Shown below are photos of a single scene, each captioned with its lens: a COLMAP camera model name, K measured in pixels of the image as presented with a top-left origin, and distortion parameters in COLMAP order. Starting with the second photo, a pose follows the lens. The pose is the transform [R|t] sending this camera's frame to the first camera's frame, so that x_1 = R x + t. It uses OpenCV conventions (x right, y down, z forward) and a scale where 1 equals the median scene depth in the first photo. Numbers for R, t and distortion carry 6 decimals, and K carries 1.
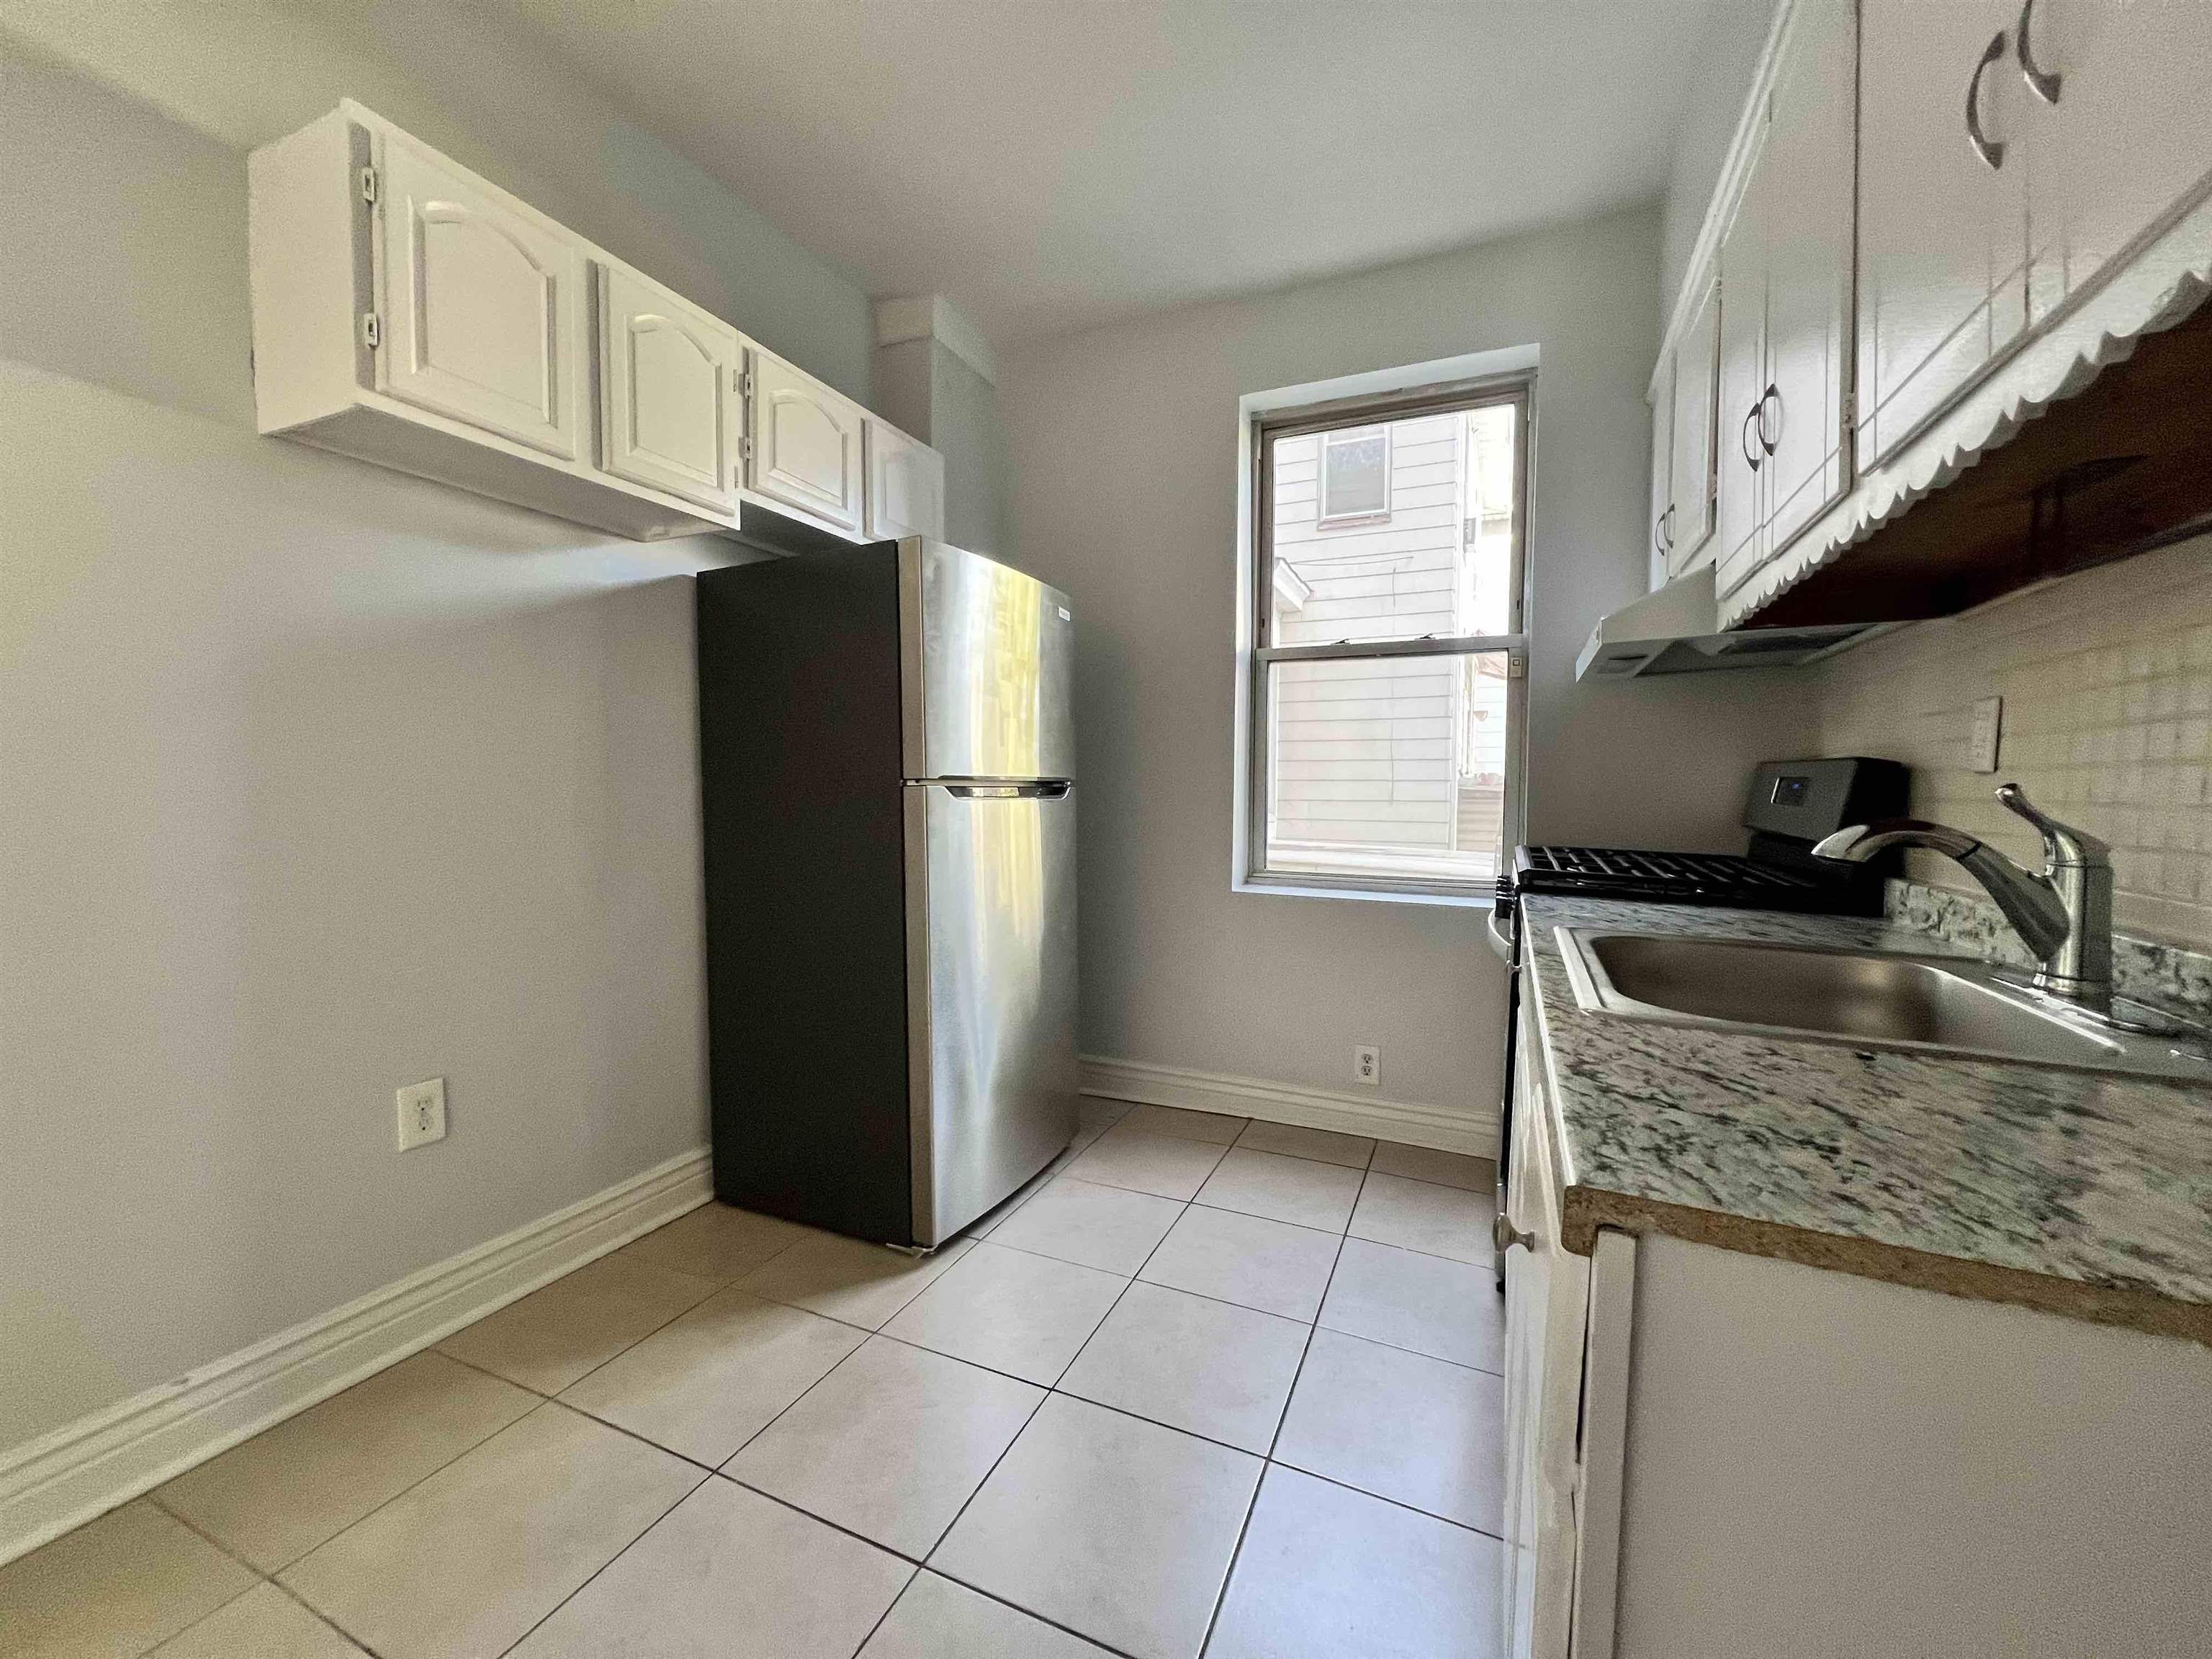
lens RADIAL K [[890.6, 0, 1098.5], [0, 890.6, 825.6], [0, 0, 1]] dist [-0.000880, -0.000089]
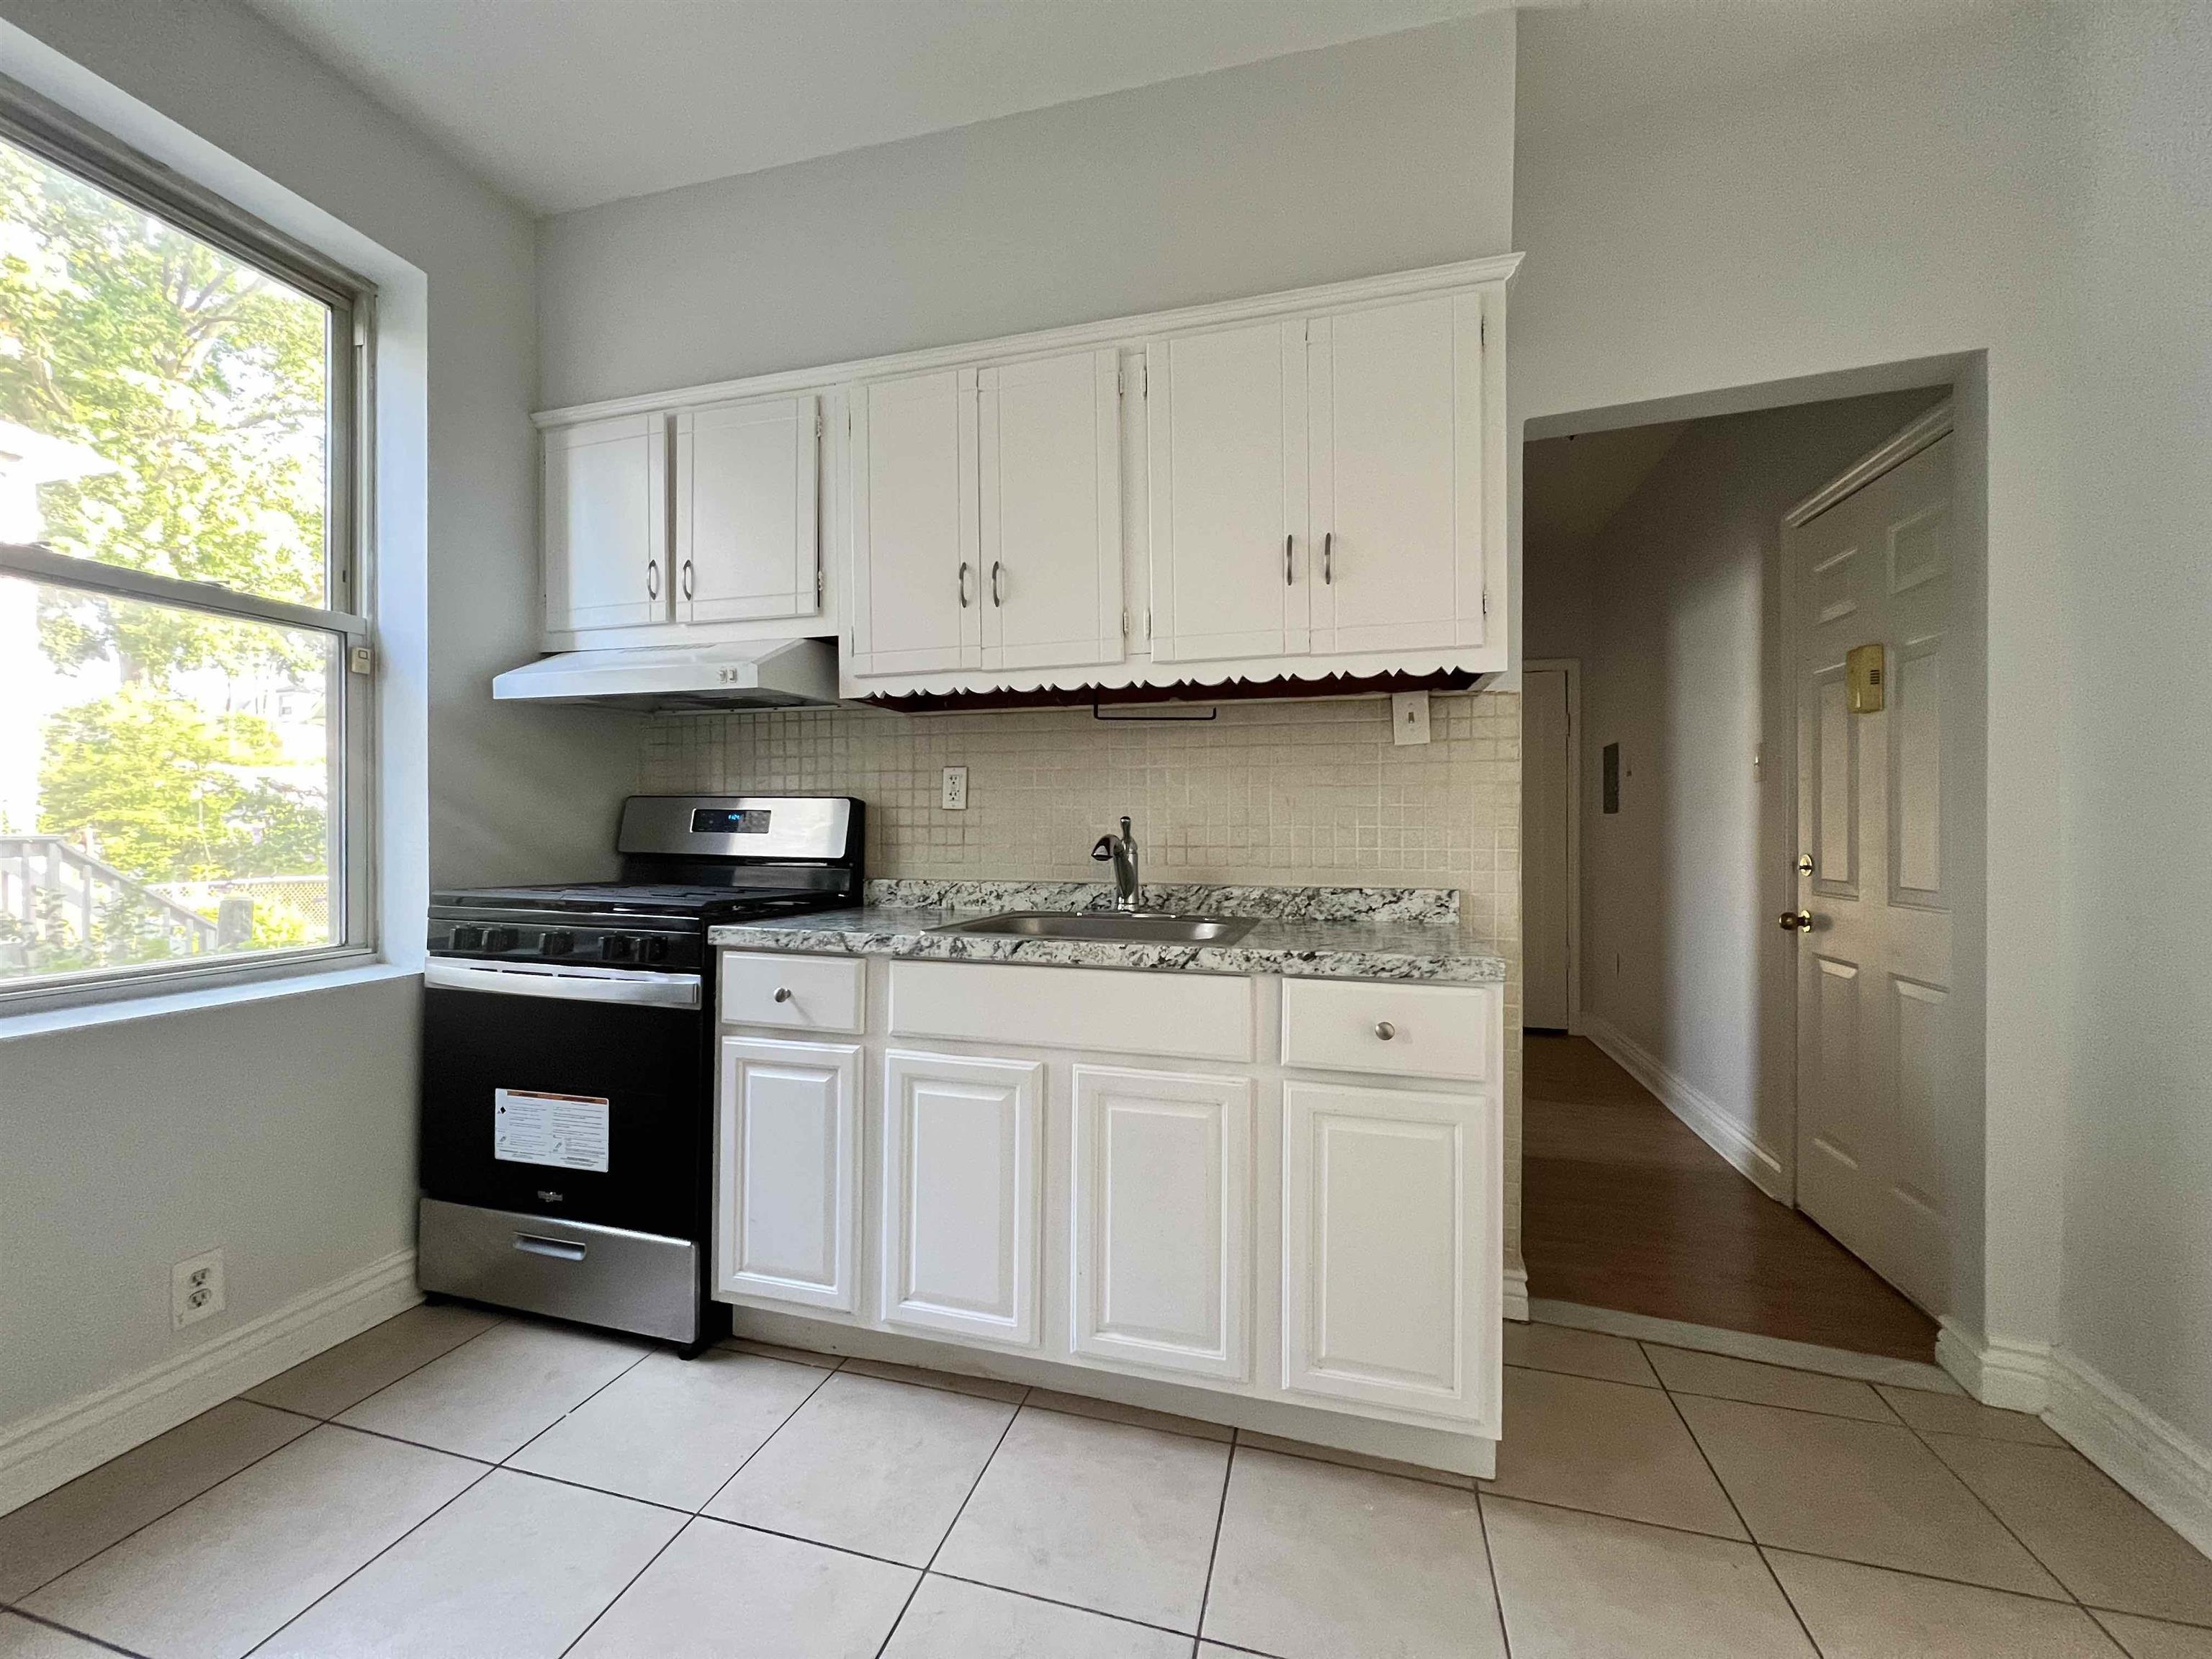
lens RADIAL K [[890.6, 0, 1098.5], [0, 890.6, 825.6], [0, 0, 1]] dist [-0.000880, -0.000089]
pose [[-0.160133, -0.006871, 0.987072, -1.060028], [0.043206, 0.998969, 0.013964, -0.056261], [-0.986149, 0.044884, -0.159671, 1.404470]]
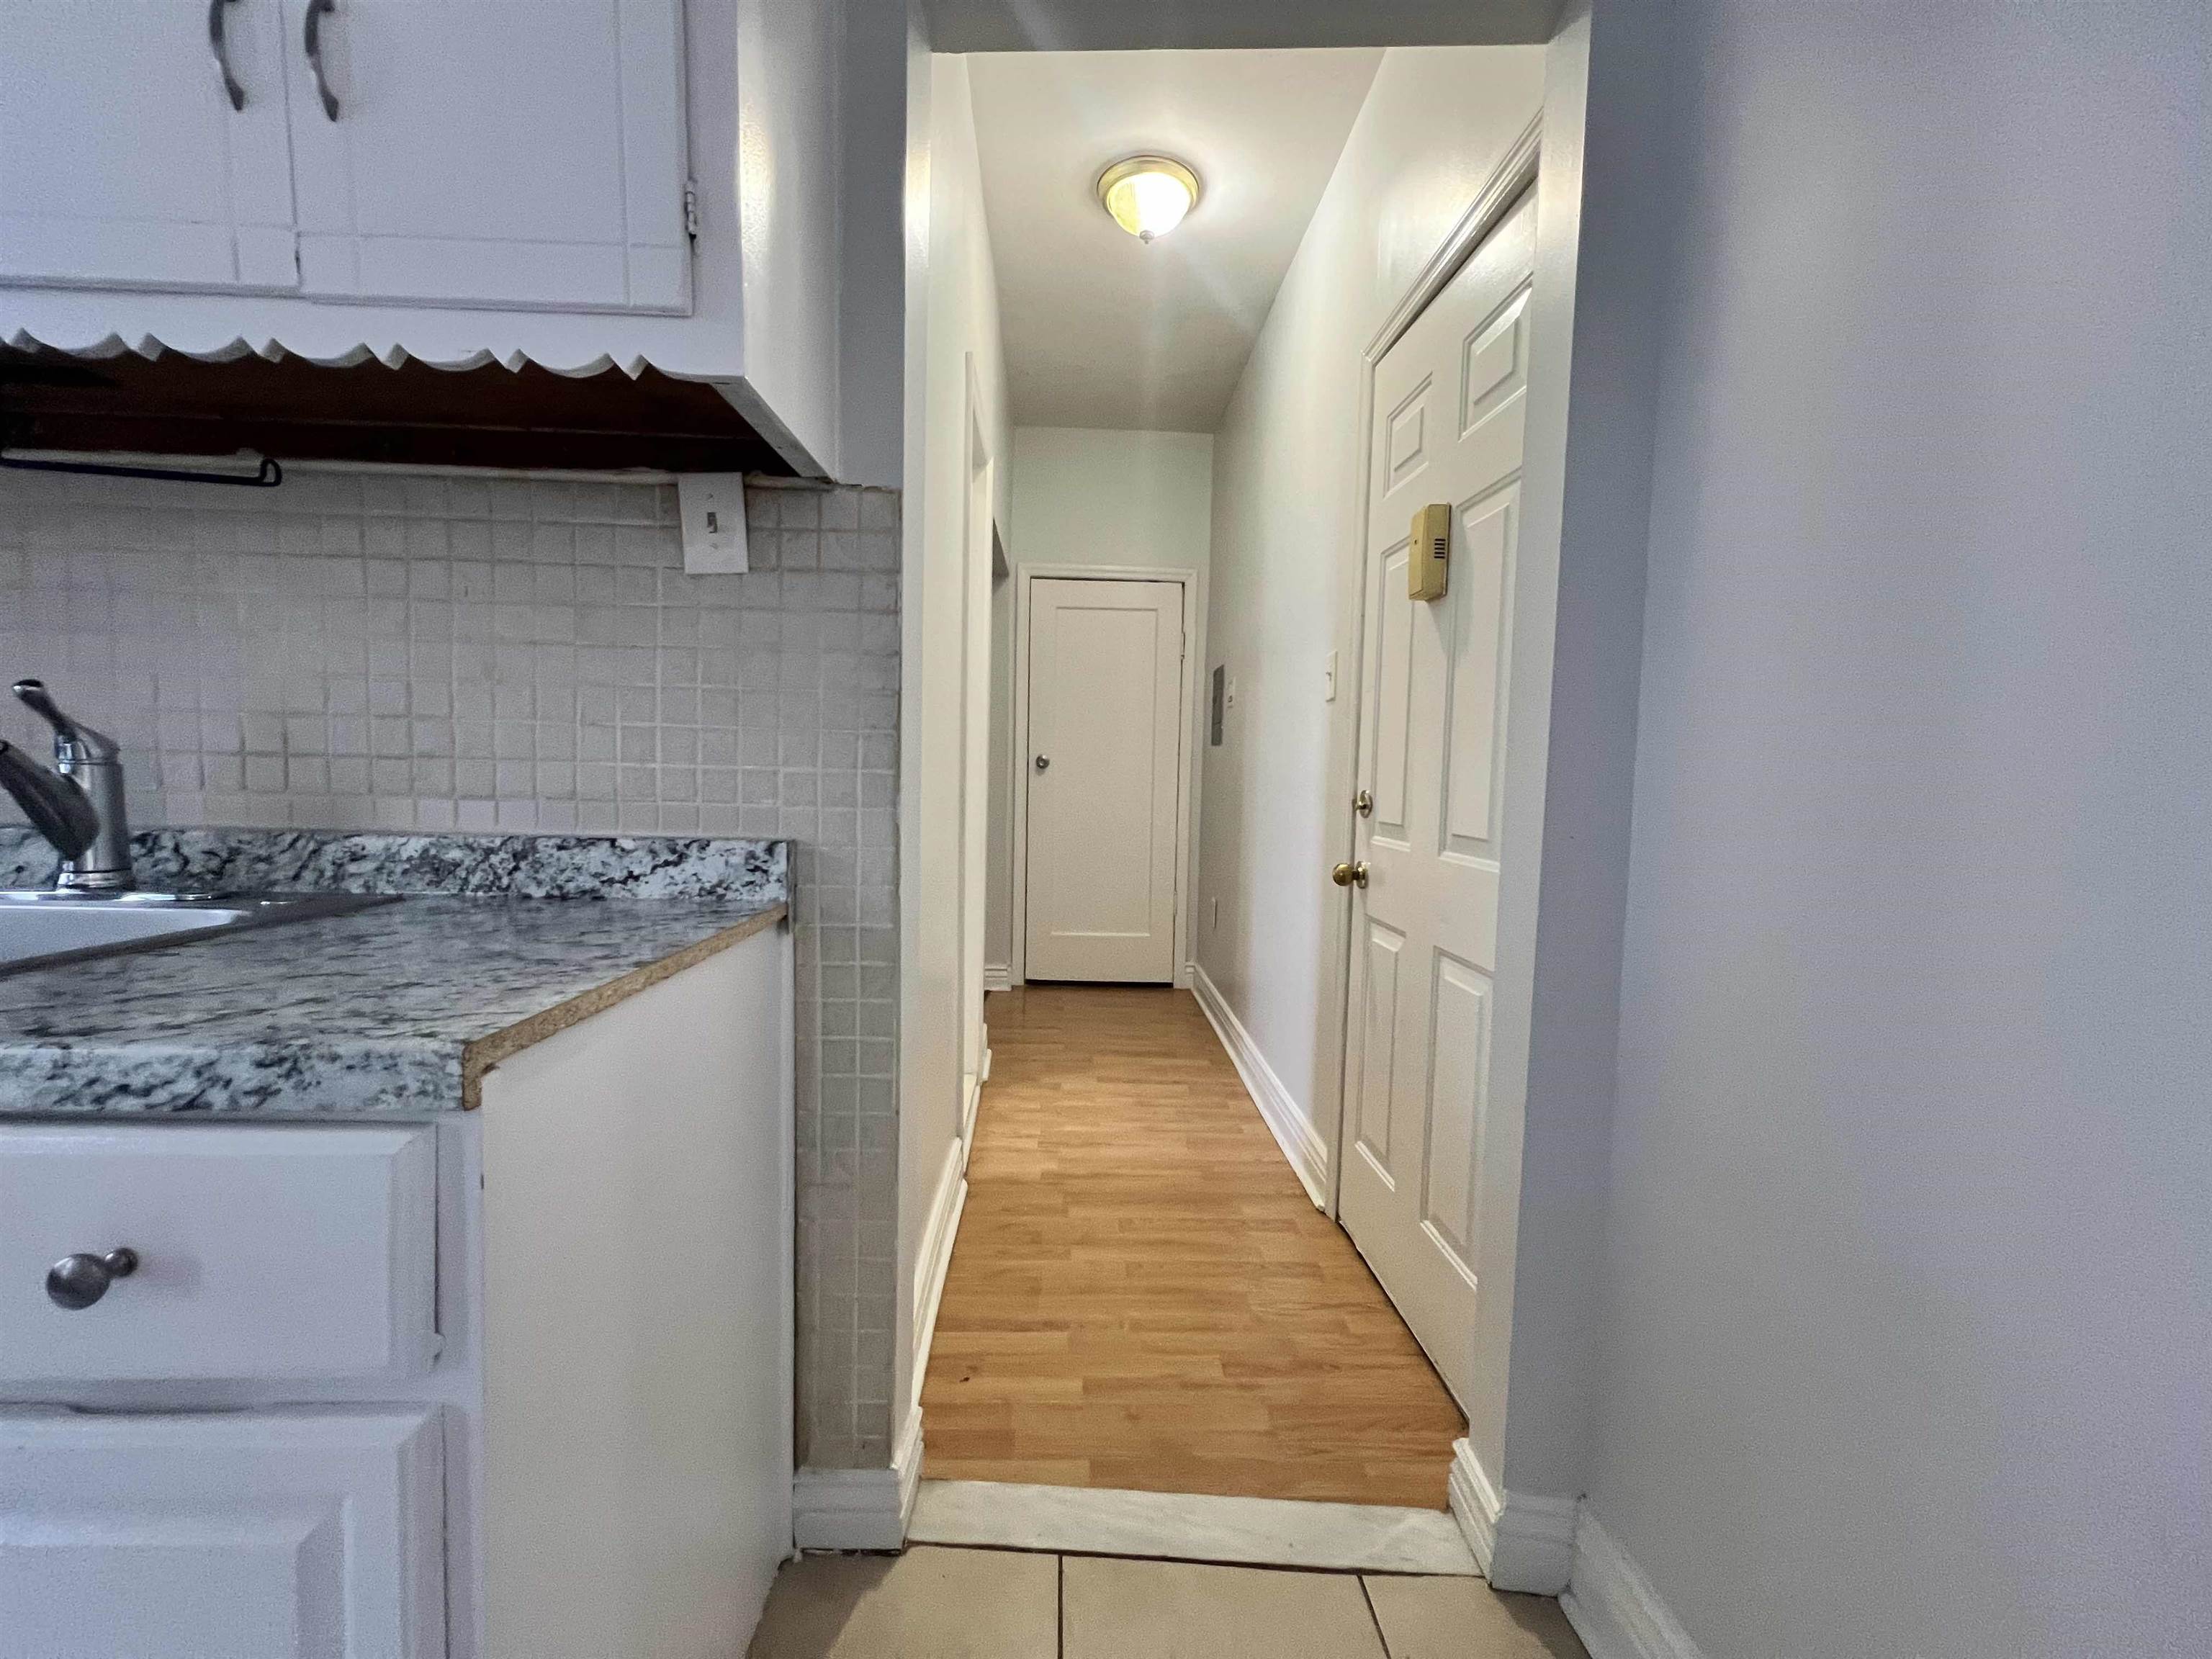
lens RADIAL K [[890.6, 0, 1098.5], [0, 890.6, 825.6], [0, 0, 1]] dist [-0.000880, -0.000089]
pose [[-0.456315, -0.078394, 0.886358, -0.359386], [0.013255, 0.995402, 0.094863, 0.033794], [-0.889720, 0.055036, -0.453178, 0.421199]]
